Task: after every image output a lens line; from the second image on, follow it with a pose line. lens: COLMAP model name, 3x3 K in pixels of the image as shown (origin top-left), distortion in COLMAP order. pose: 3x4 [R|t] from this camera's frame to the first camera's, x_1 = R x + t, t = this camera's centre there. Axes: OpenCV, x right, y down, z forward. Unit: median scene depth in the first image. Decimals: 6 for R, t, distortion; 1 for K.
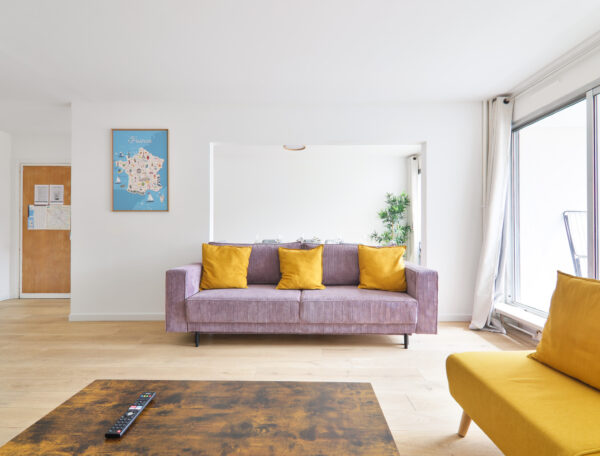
lens RADIAL K [[304.5, 0, 300.0], [0, 304.5, 228.0], [0, 0, 1]] dist [0.024299, 0.000027]
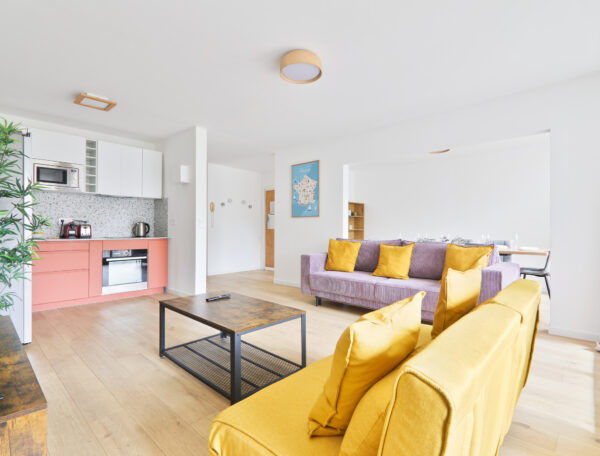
lens RADIAL K [[304.5, 0, 300.0], [0, 304.5, 228.0], [0, 0, 1]] dist [0.024299, 0.000027]
pose [[0.744137, -0.000838, -0.668026, 0.527326], [0.001168, 0.999999, 0.000047, -0.000442], [0.668026, -0.000815, 0.744138, -0.153393]]
